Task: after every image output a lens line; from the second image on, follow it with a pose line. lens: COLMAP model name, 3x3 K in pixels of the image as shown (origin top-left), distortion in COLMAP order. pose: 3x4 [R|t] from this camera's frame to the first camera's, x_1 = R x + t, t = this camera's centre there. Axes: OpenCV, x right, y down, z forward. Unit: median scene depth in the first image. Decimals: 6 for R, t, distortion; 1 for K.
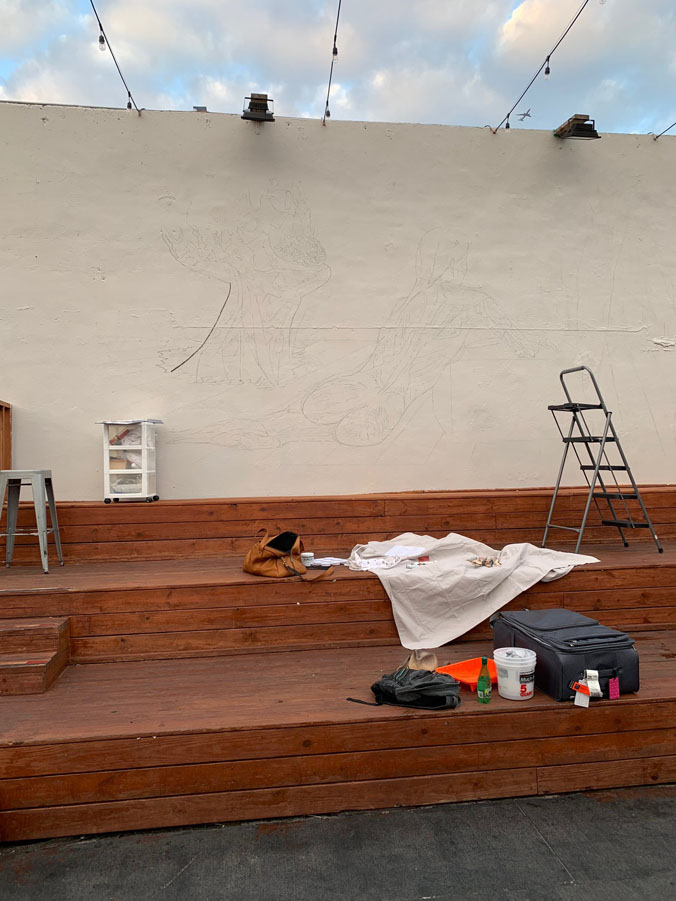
lens RADIAL K [[690.6, 0, 339.8], [0, 690.6, 454.3], [0, 0, 1]] dist [0.042635, -0.043304]
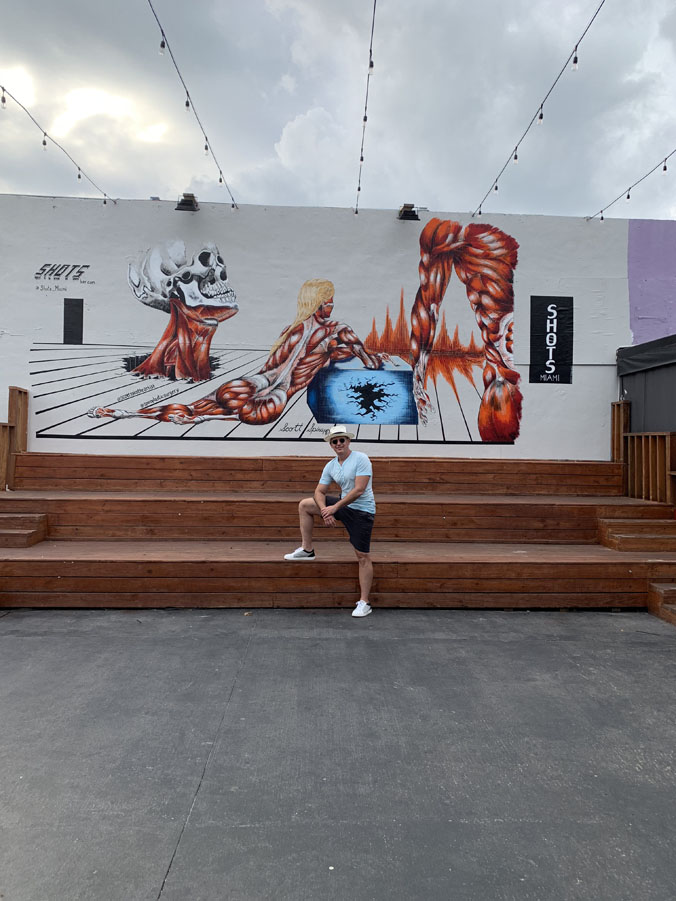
lens RADIAL K [[690.6, 0, 340.6], [0, 690.6, 450.5], [0, 0, 1]] dist [0.042635, -0.043304]
pose [[0.996538, 0.035661, -0.075096, 0.373753], [-0.034260, 0.999216, 0.019851, 0.009833], [0.075745, -0.017209, 0.996979, -0.543592]]
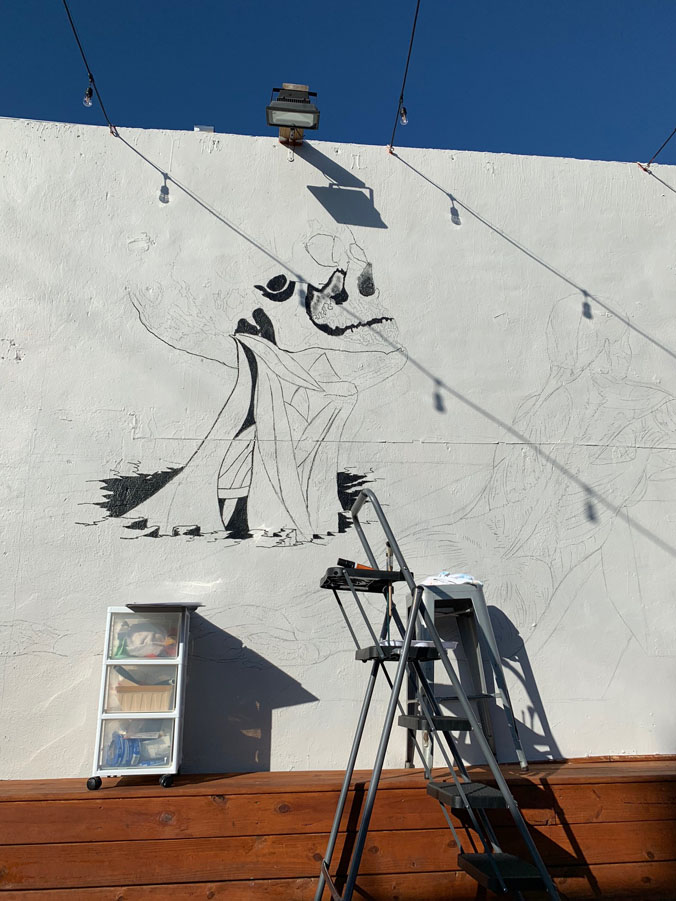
lens RADIAL K [[690.6, 0, 337.9], [0, 690.6, 450.1], [0, 0, 1]] dist [0.042635, -0.043304]
pose [[0.999586, -0.009956, -0.027006, -0.064878], [0.000576, 0.944999, -0.327072, 0.009947], [0.028777, 0.326921, 0.944613, 0.525090]]
